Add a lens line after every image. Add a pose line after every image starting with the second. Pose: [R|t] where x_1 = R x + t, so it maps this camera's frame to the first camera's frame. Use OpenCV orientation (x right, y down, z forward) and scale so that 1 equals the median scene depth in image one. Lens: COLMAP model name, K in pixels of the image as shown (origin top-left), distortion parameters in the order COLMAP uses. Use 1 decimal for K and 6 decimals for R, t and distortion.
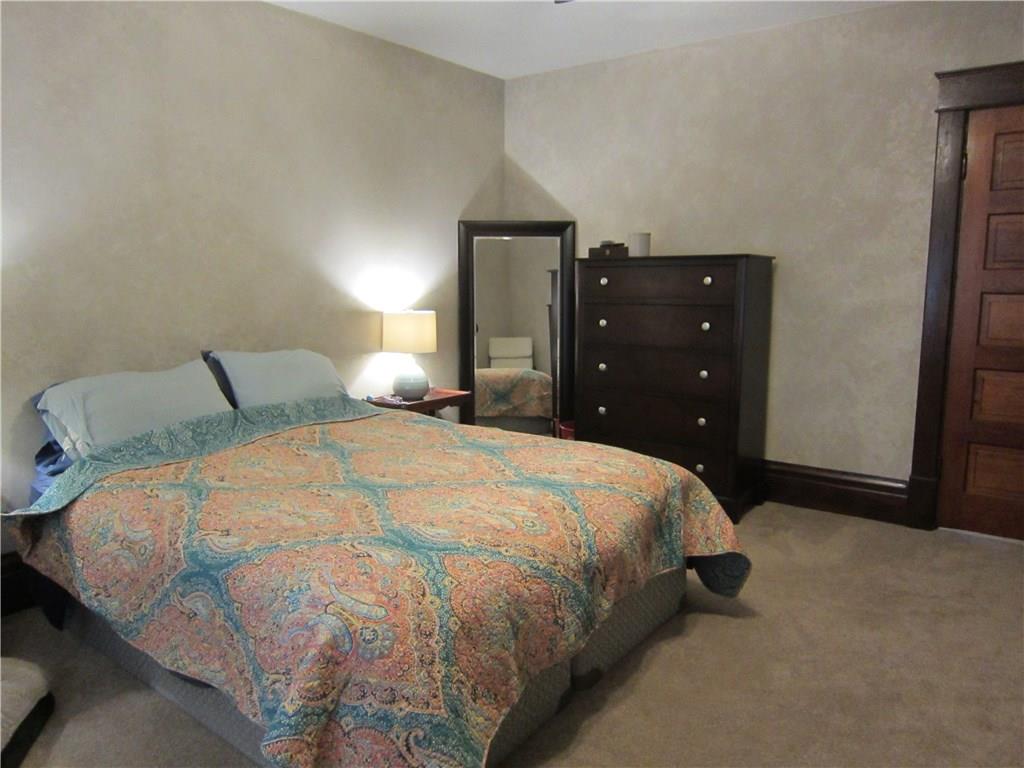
lens RADIAL K [[744.3, 0, 518.4], [0, 744.3, 383.6], [0, 0, 1]] dist [-0.018318, 0.008121]
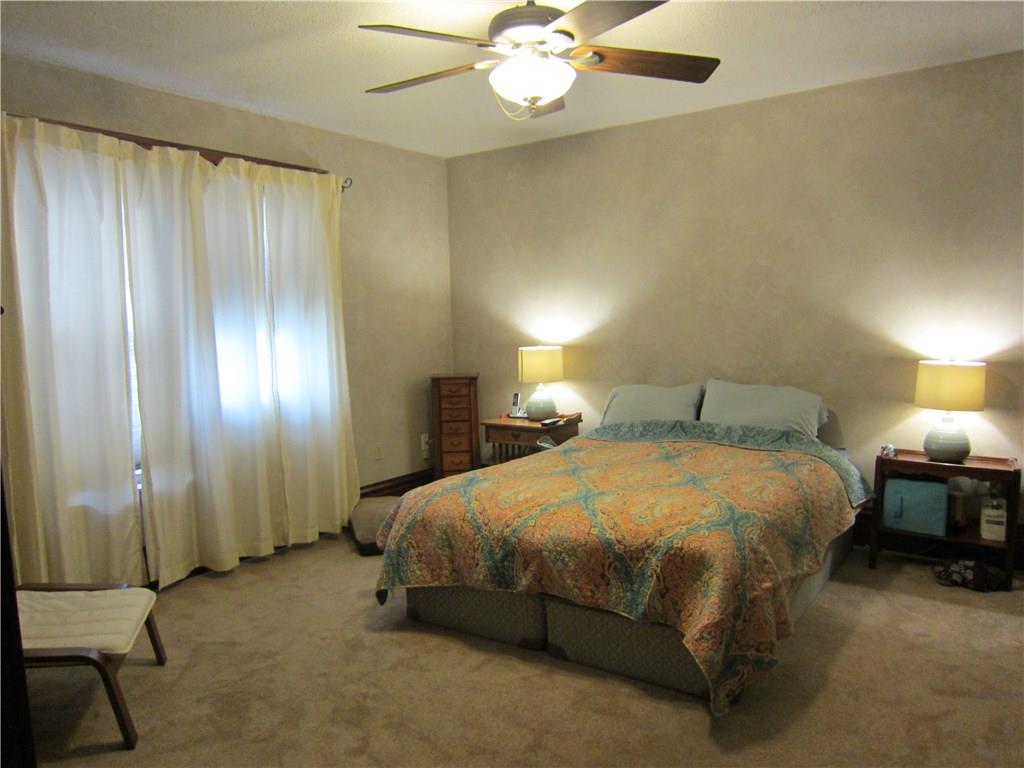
lens RADIAL K [[744.3, 0, 518.4], [0, 744.3, 383.6], [0, 0, 1]] dist [-0.018318, 0.008121]
pose [[0.013732, 0.090349, -0.995815, 1.467221], [-0.120988, 0.988742, 0.088039, -0.175607], [0.992559, 0.119273, 0.024509, 0.951423]]
